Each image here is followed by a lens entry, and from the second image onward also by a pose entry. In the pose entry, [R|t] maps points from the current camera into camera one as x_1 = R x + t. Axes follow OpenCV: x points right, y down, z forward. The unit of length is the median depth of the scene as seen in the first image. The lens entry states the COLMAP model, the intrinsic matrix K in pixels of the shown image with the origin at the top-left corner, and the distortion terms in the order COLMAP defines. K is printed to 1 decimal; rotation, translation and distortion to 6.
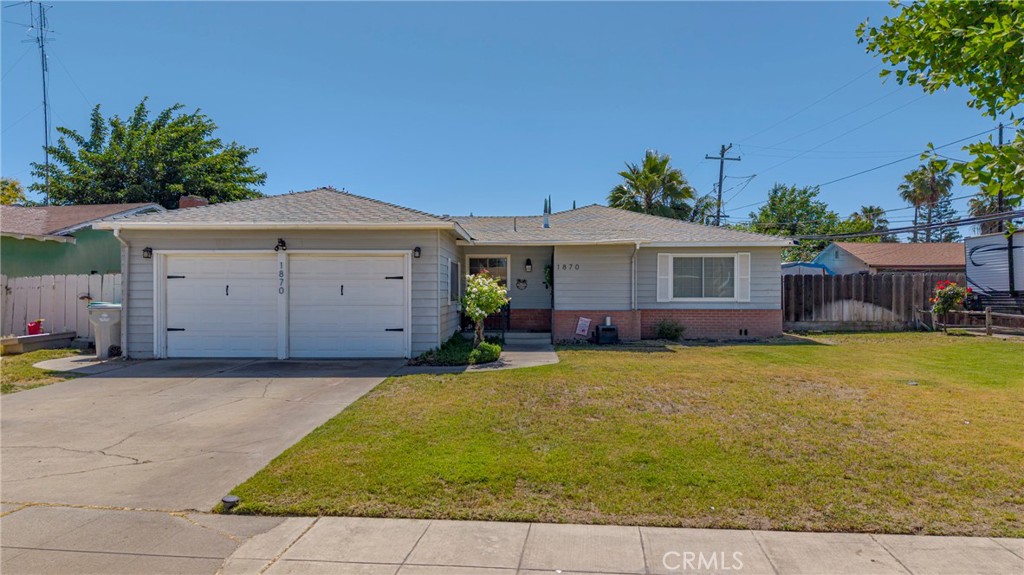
lens RADIAL K [[685.3, 0, 511.5], [0, 685.3, 287.5], [0, 0, 1]] dist [-0.010101, -0.001094]
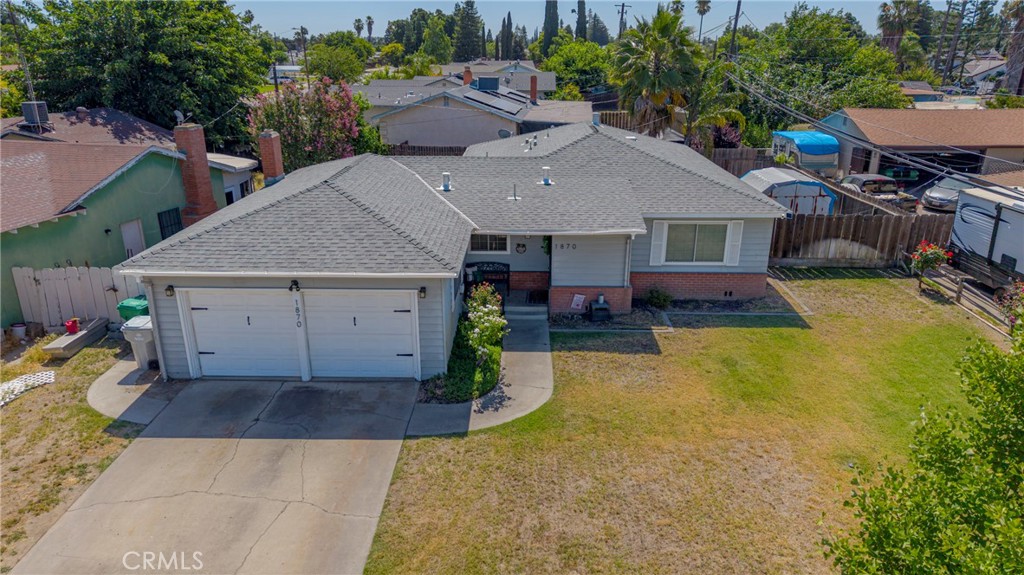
lens RADIAL K [[685.3, 0, 511.4], [0, 685.3, 289.5], [0, 0, 1]] dist [-0.010101, -0.001094]
pose [[0.999993, 0.003733, -0.000056, 0.000511], [-0.003490, 0.939995, 0.341169, -0.310236], [0.001326, -0.341167, 0.940002, -0.001686]]
